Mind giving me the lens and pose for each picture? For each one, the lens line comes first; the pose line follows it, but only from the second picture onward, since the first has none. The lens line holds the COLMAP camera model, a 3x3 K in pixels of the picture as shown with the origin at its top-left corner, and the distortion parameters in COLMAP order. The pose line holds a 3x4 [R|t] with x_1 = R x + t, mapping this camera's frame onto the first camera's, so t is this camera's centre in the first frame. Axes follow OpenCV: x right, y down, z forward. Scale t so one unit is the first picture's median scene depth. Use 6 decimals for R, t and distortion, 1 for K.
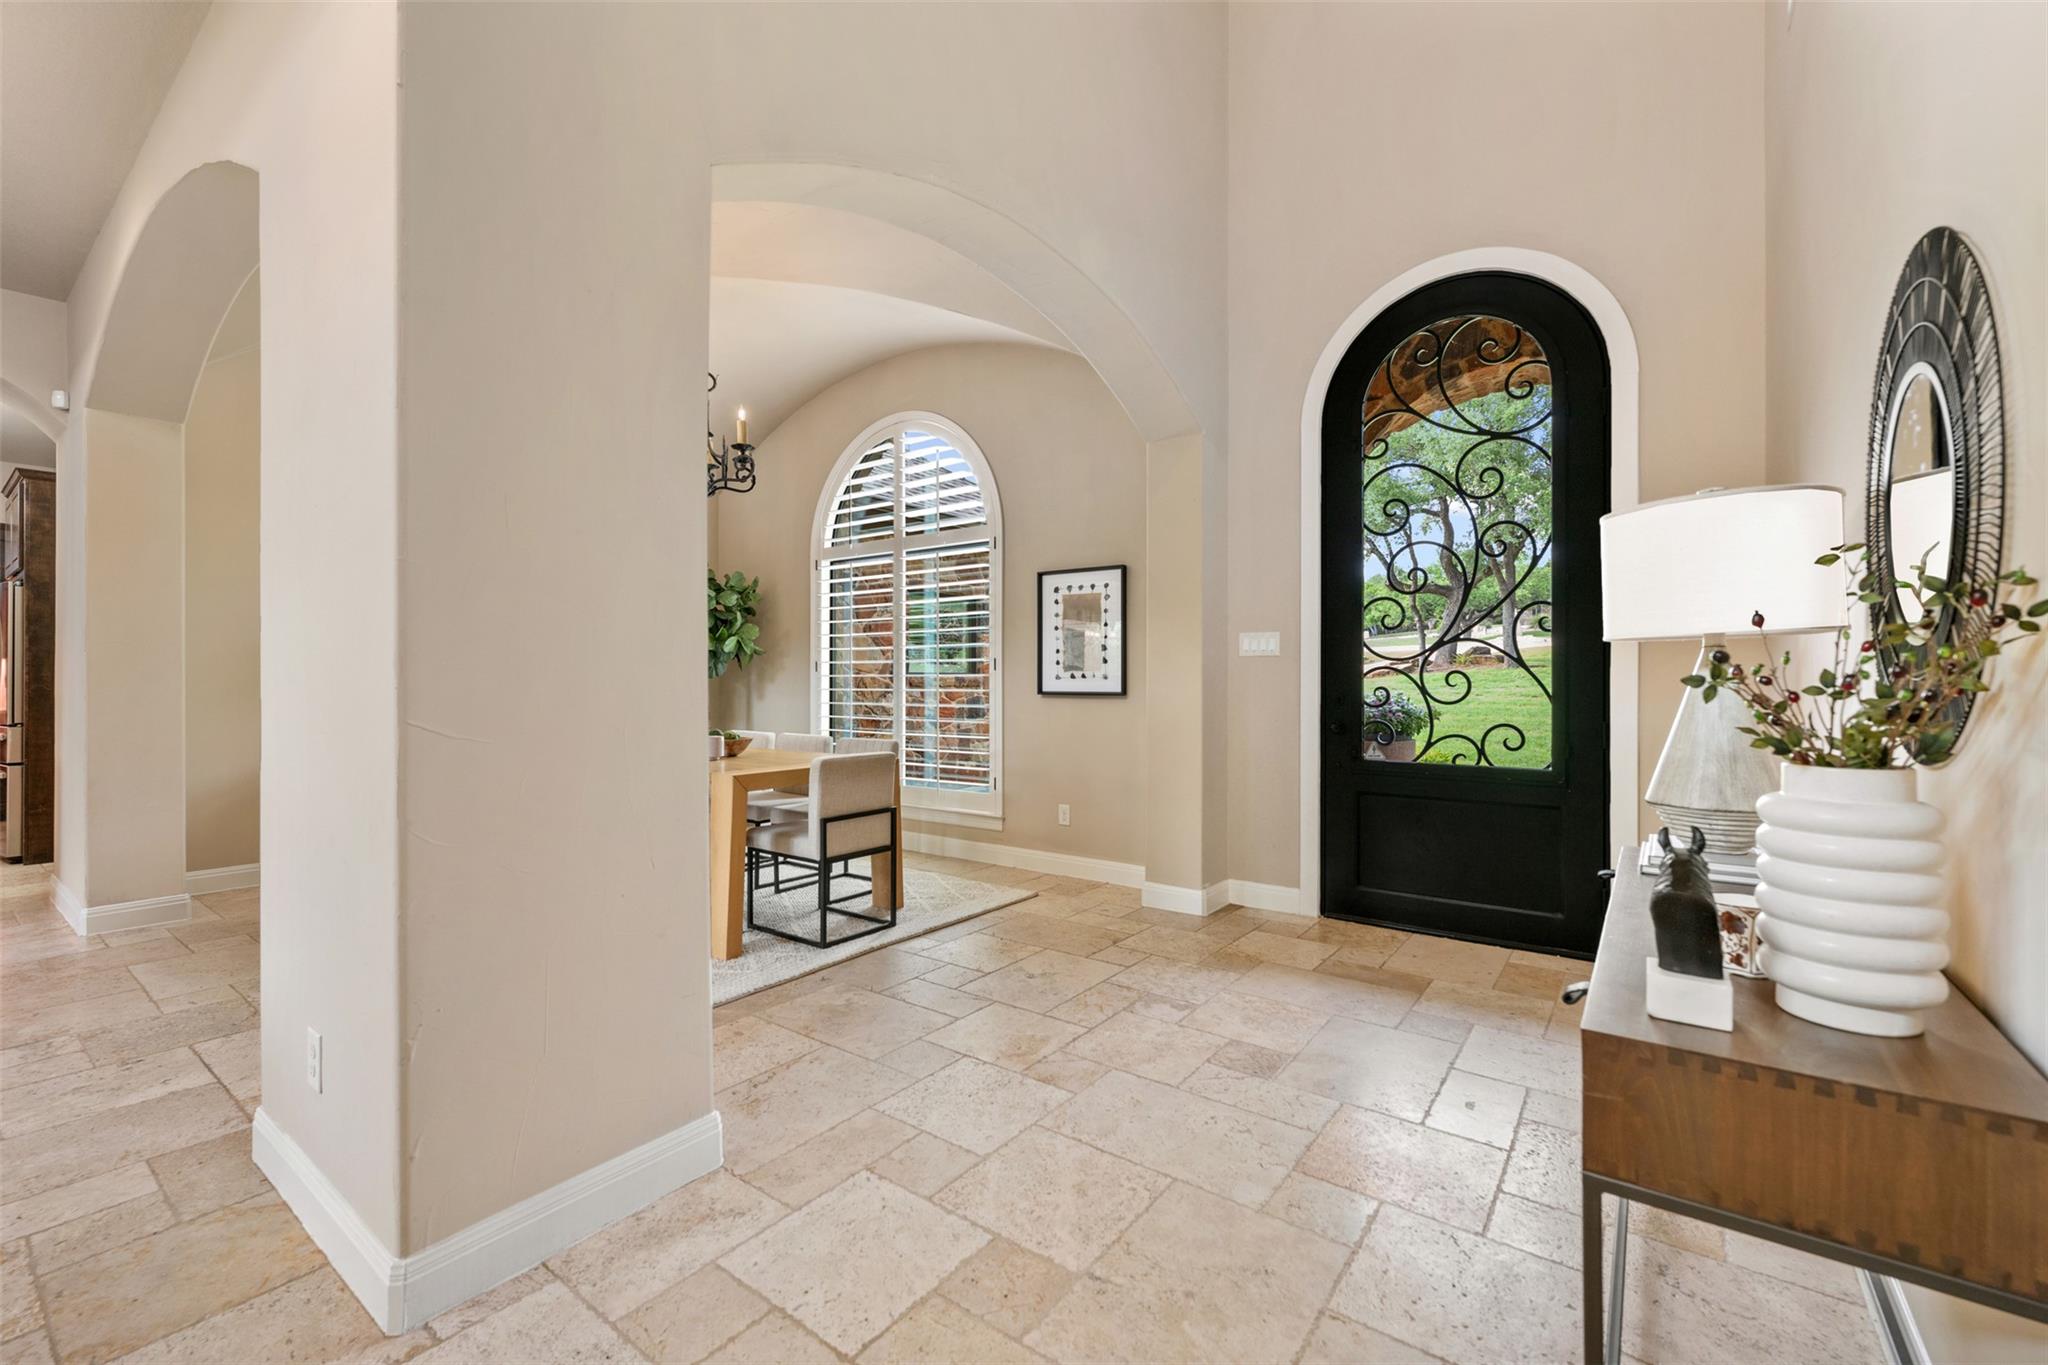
lens RADIAL K [[842.3, 0, 1024.7], [0, 842.3, 679.7], [0, 0, 1]] dist [-0.000234, 0.000010]
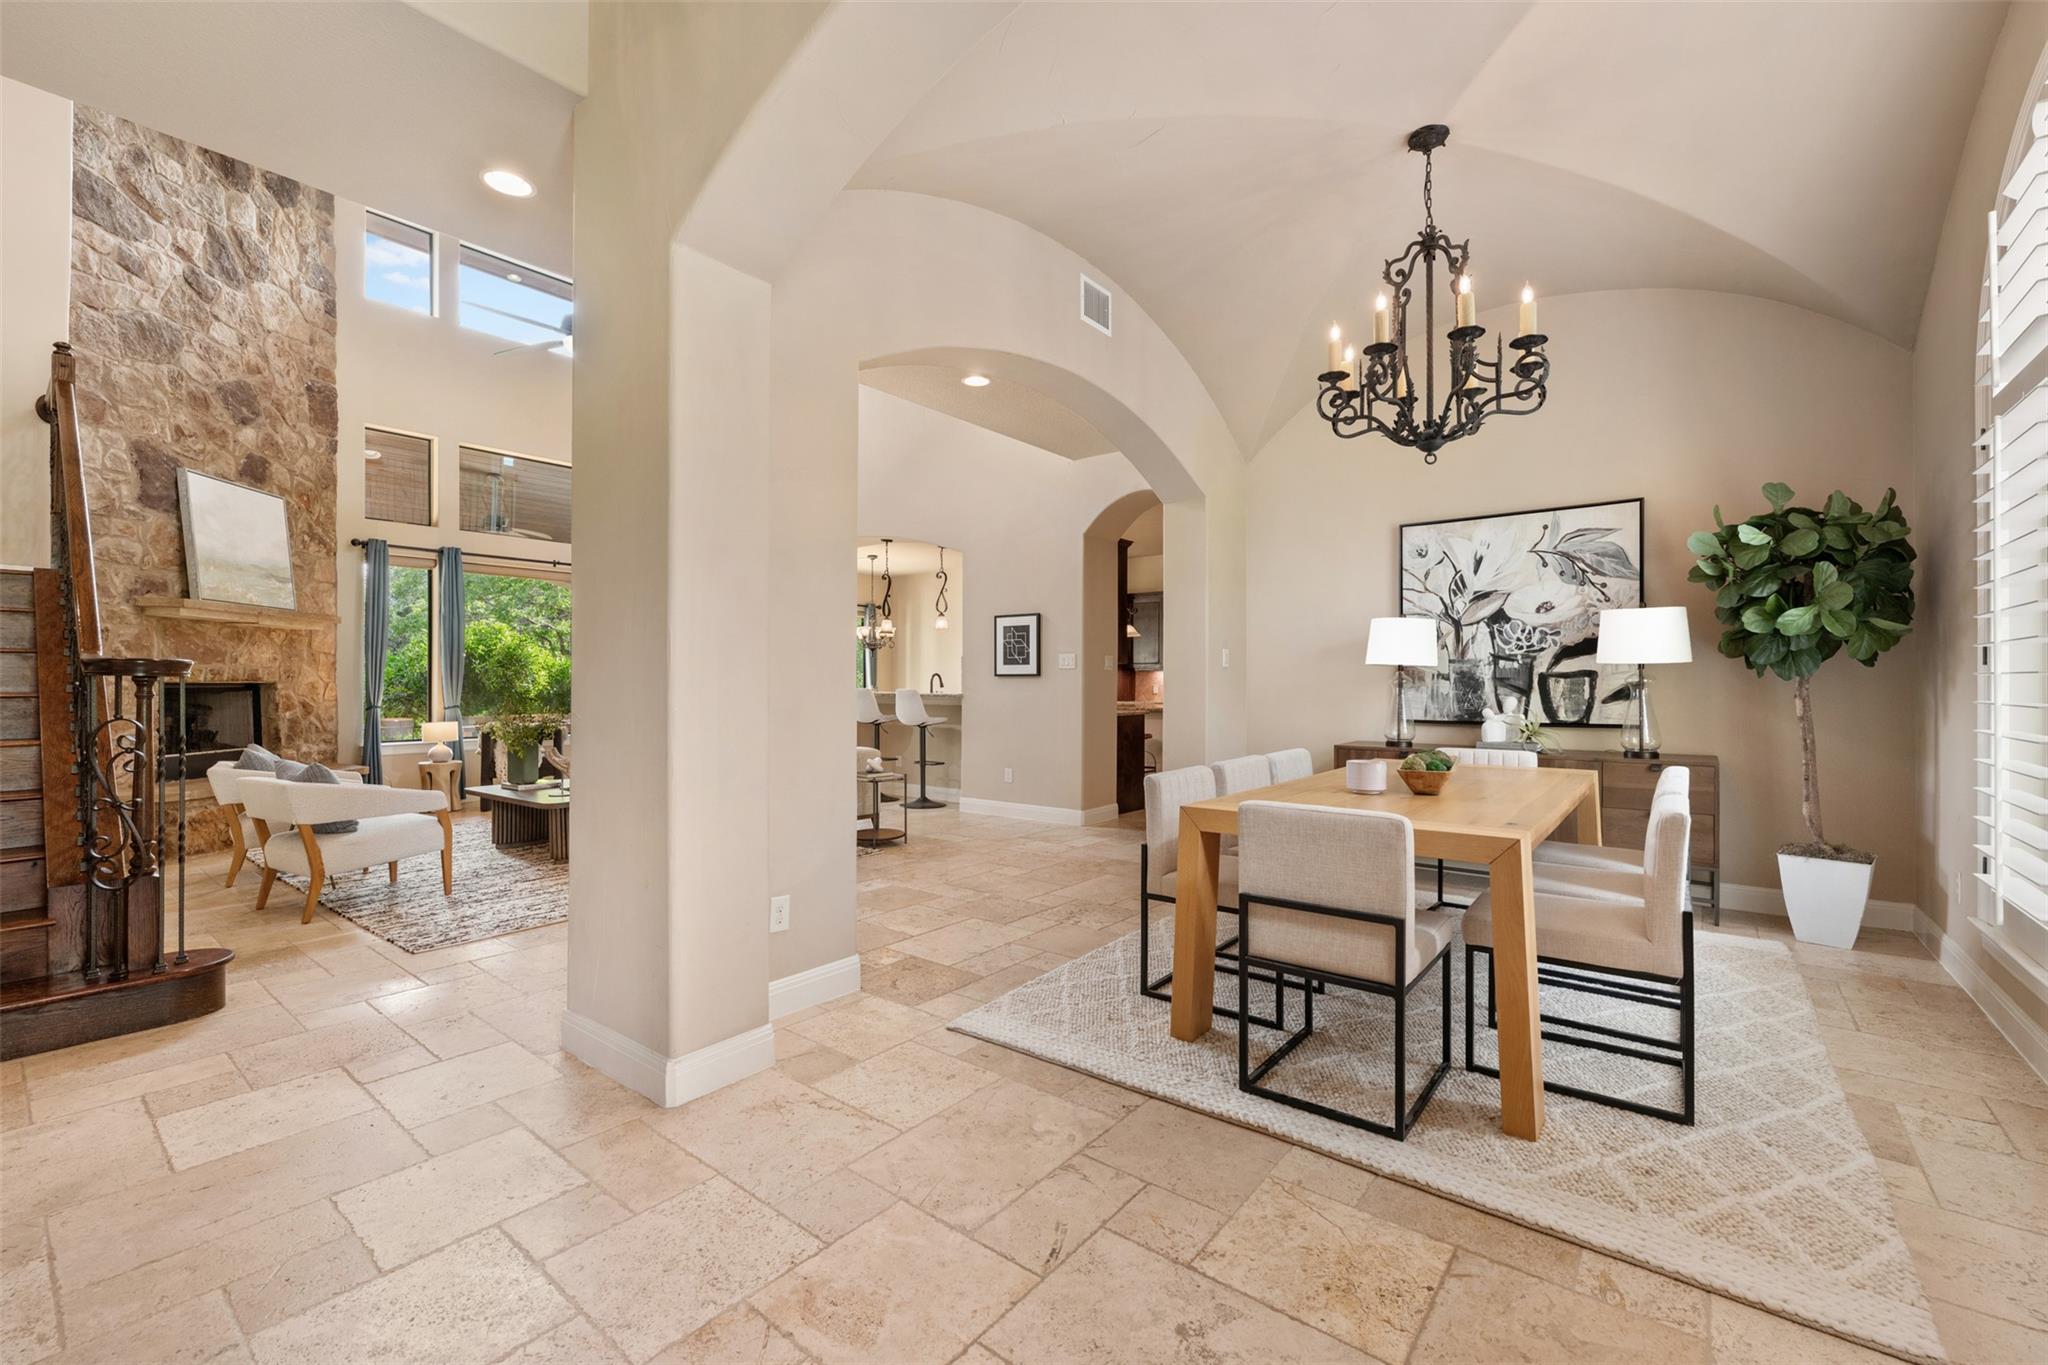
lens RADIAL K [[842.3, 0, 1024.7], [0, 842.3, 679.7], [0, 0, 1]] dist [-0.000234, 0.000010]
pose [[-0.035244, -0.007443, -0.999351, 0.324845], [0.003446, 0.999965, -0.007569, 0.000527], [0.999373, -0.003711, -0.035217, 0.640198]]
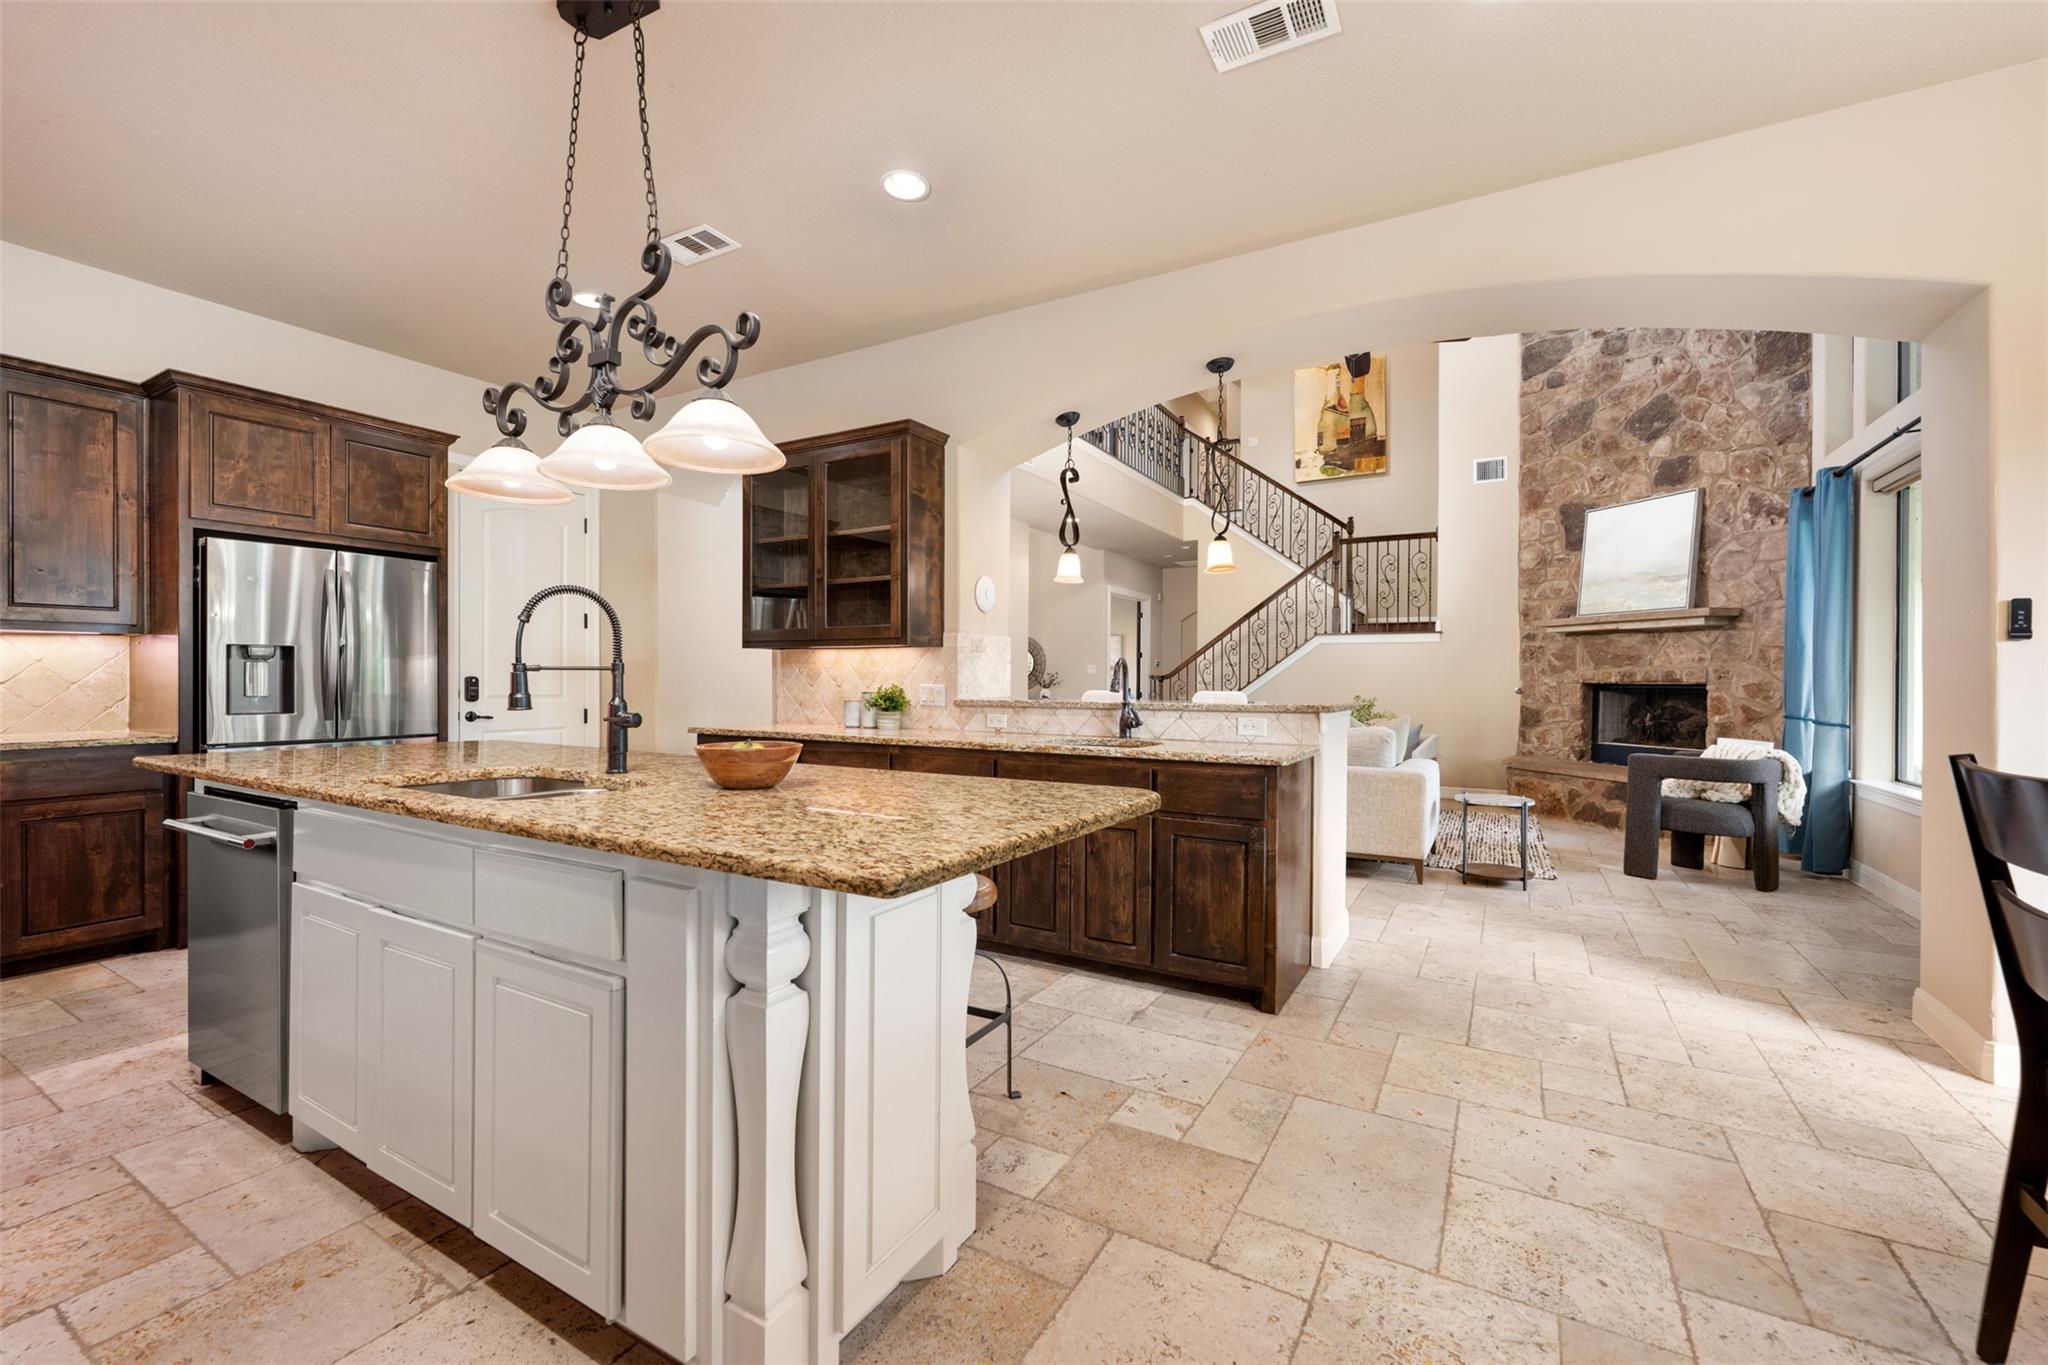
lens RADIAL K [[842.3, 0, 1024.7], [0, 842.3, 679.7], [0, 0, 1]] dist [-0.000234, 0.000010]
pose [[-0.113080, -0.001769, 0.993584, -2.305995], [-0.009042, 0.999959, 0.000752, -0.007434], [-0.993545, -0.008899, -0.113091, 0.556397]]
